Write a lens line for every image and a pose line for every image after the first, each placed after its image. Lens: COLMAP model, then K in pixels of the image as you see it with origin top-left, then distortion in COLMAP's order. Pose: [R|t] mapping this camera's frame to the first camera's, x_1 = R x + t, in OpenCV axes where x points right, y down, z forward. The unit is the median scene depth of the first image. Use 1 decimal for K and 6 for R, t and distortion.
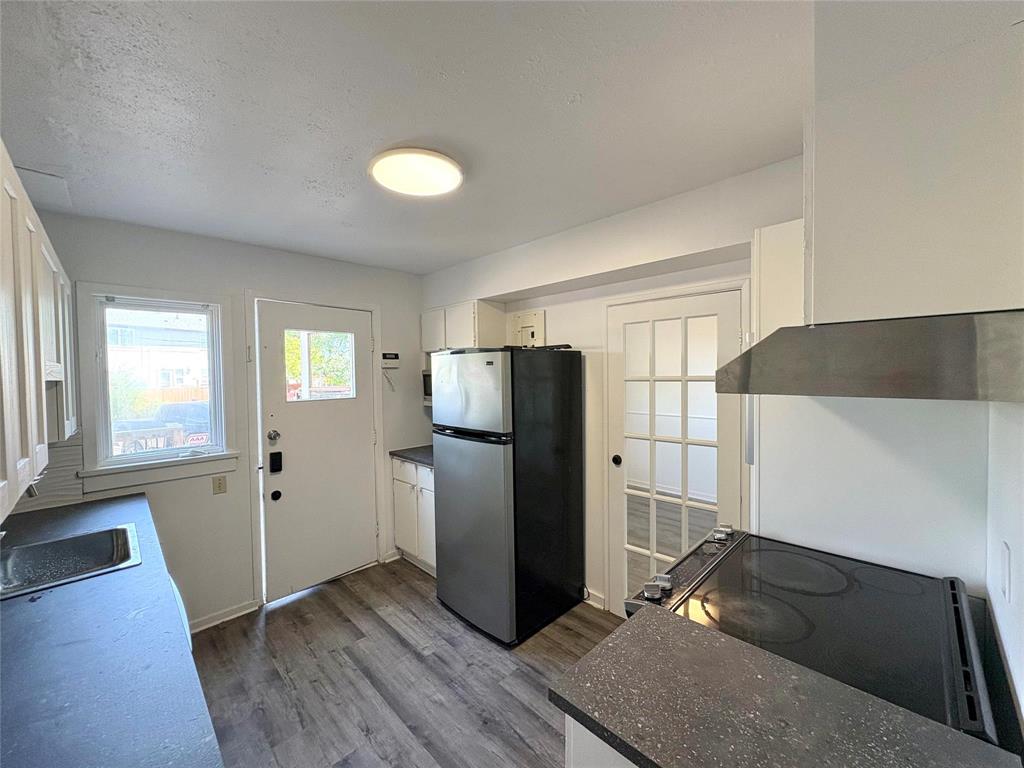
lens RADIAL K [[406.1, 0, 513.6], [0, 406.1, 381.2], [0, 0, 1]] dist [-0.000969, 0.000102]
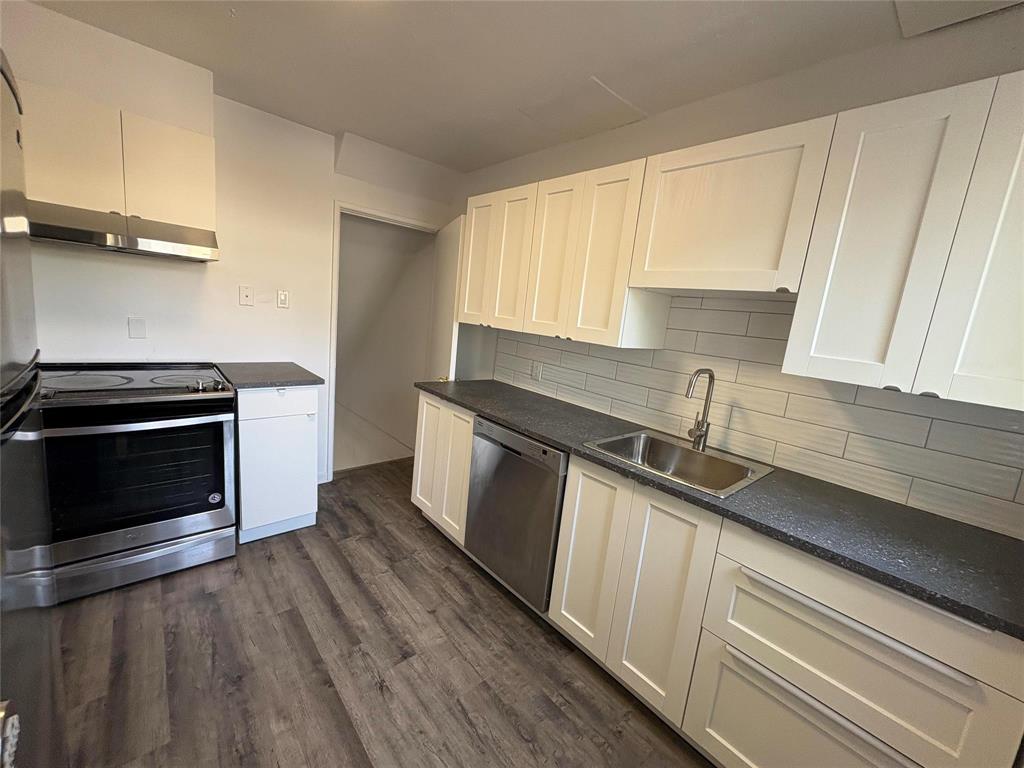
lens RADIAL K [[406.1, 0, 513.6], [0, 406.1, 381.2], [0, 0, 1]] dist [-0.000969, 0.000102]
pose [[-0.994825, -0.094421, 0.037527, -0.560094], [-0.085287, 0.976754, 0.196664, 0.049737], [-0.055224, 0.192446, -0.979752, 1.566301]]
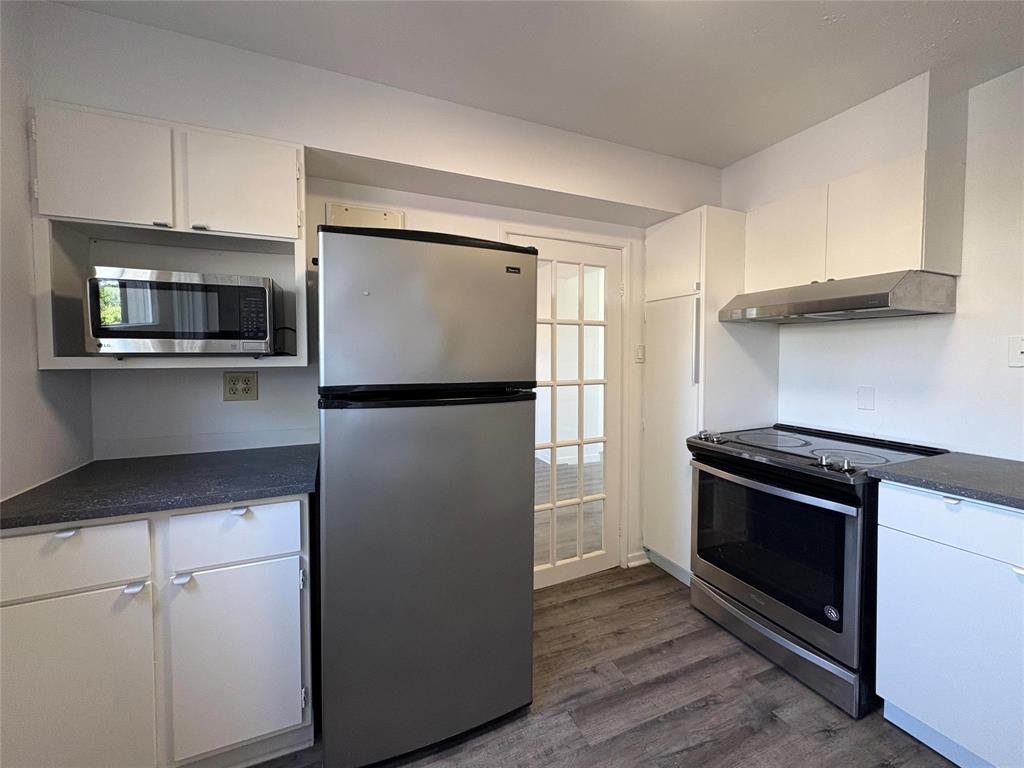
lens RADIAL K [[418.9, 0, 512.9], [0, 418.9, 366.4], [0, 0, 1]] dist [0.001148, 0.000139]
pose [[0.363484, -0.010511, 0.931541, -0.773182], [0.017550, 0.999836, 0.004434, 0.117393], [-0.931435, 0.014737, 0.363609, 0.915956]]
